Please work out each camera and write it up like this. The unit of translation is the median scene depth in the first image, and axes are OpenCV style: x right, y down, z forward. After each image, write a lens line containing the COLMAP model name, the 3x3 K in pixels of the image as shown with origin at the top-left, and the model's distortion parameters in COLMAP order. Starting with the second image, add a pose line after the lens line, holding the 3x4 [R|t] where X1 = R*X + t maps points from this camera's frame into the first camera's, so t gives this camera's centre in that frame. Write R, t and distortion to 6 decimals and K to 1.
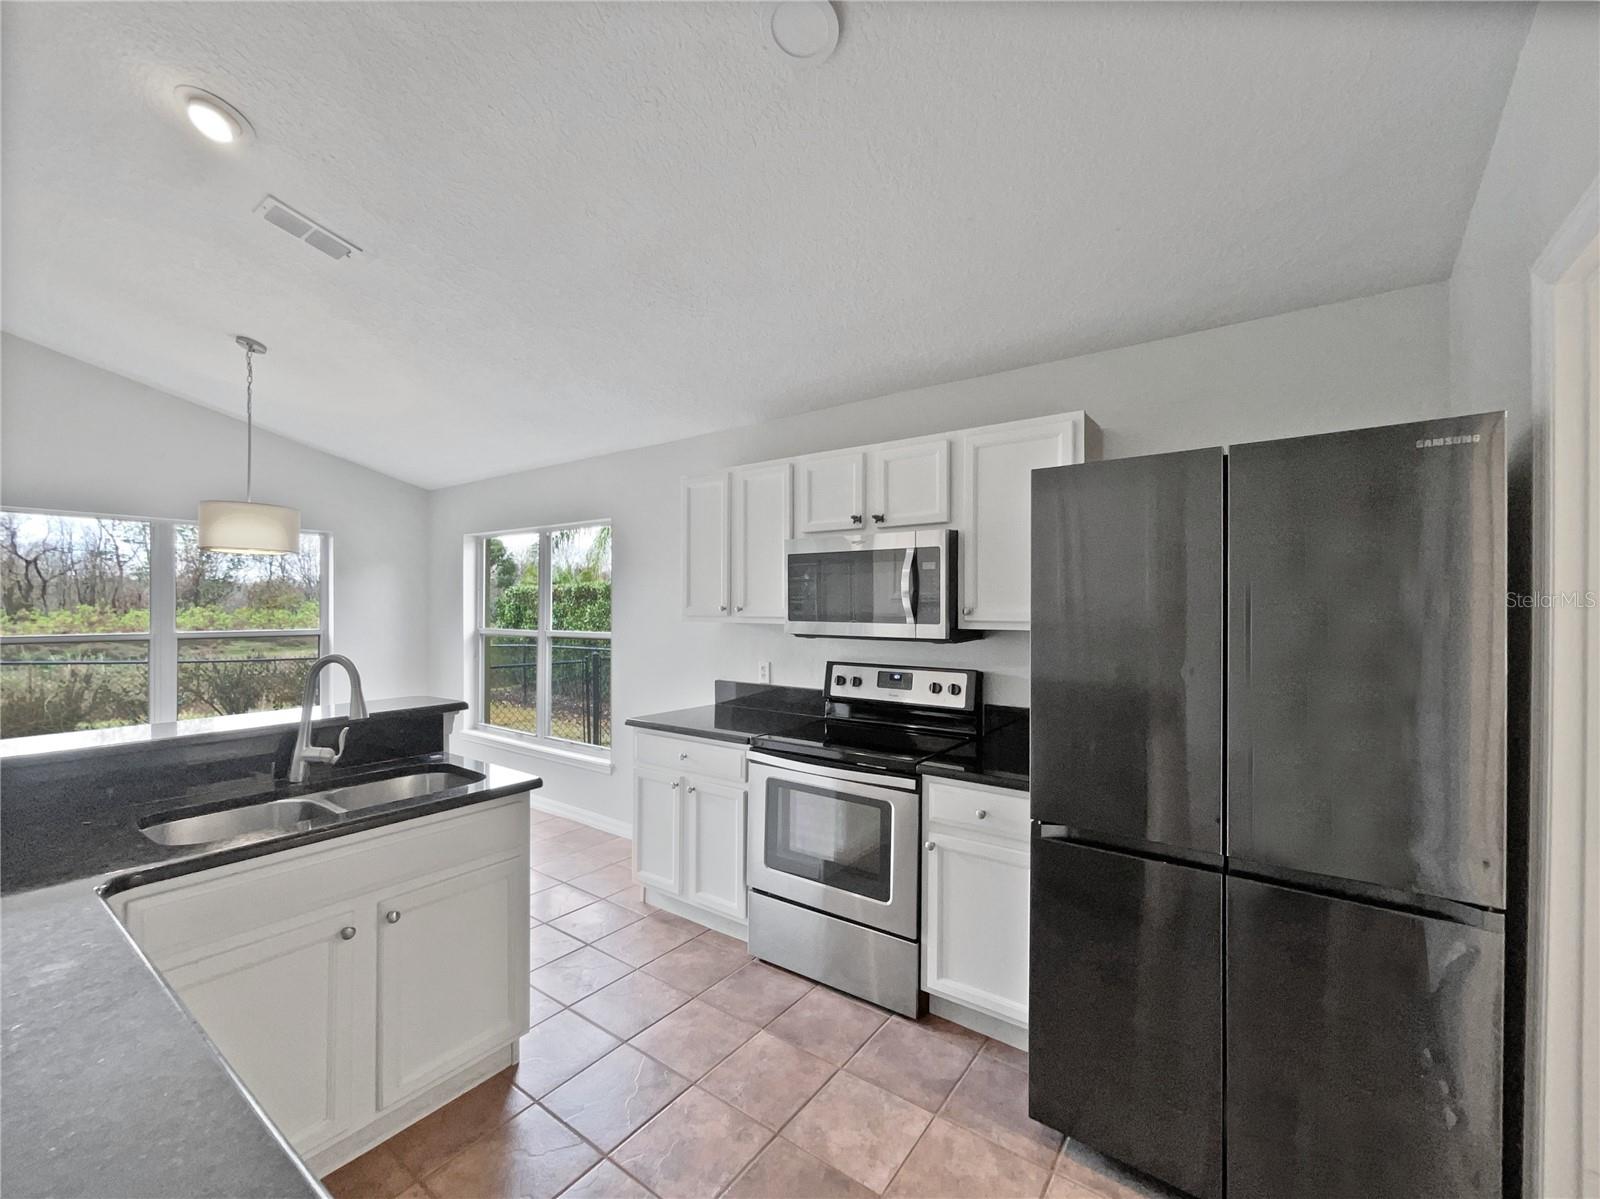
lens RADIAL K [[657.7, 0, 800.0], [0, 657.7, 599.5], [0, 0, 1]] dist [0.001256, 0.000226]
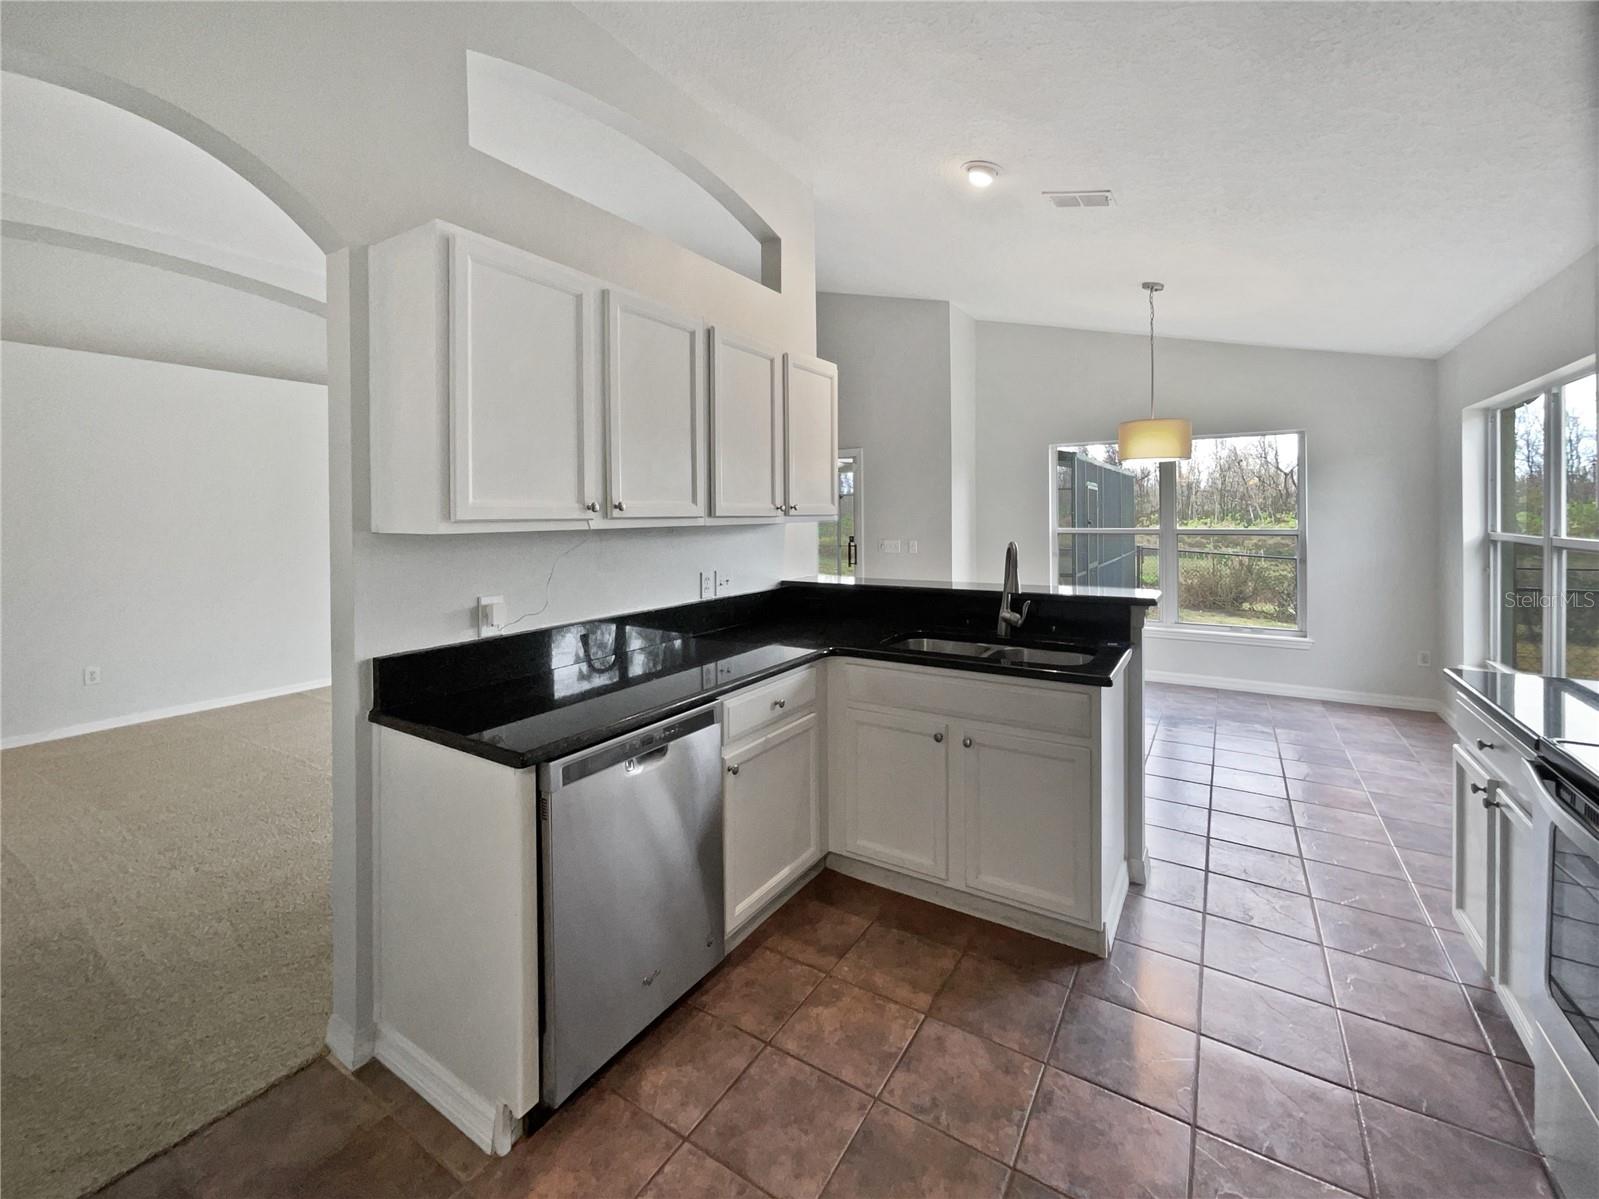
lens RADIAL K [[669.5, 0, 802.0], [0, 669.5, 505.2], [0, 0, 1]] dist [0.000200, 0.000001]
pose [[0.060902, -0.017409, -0.997992, 0.386833], [0.022019, 0.999628, -0.016094, 0.015673], [0.997901, -0.020995, 0.061263, 0.337160]]
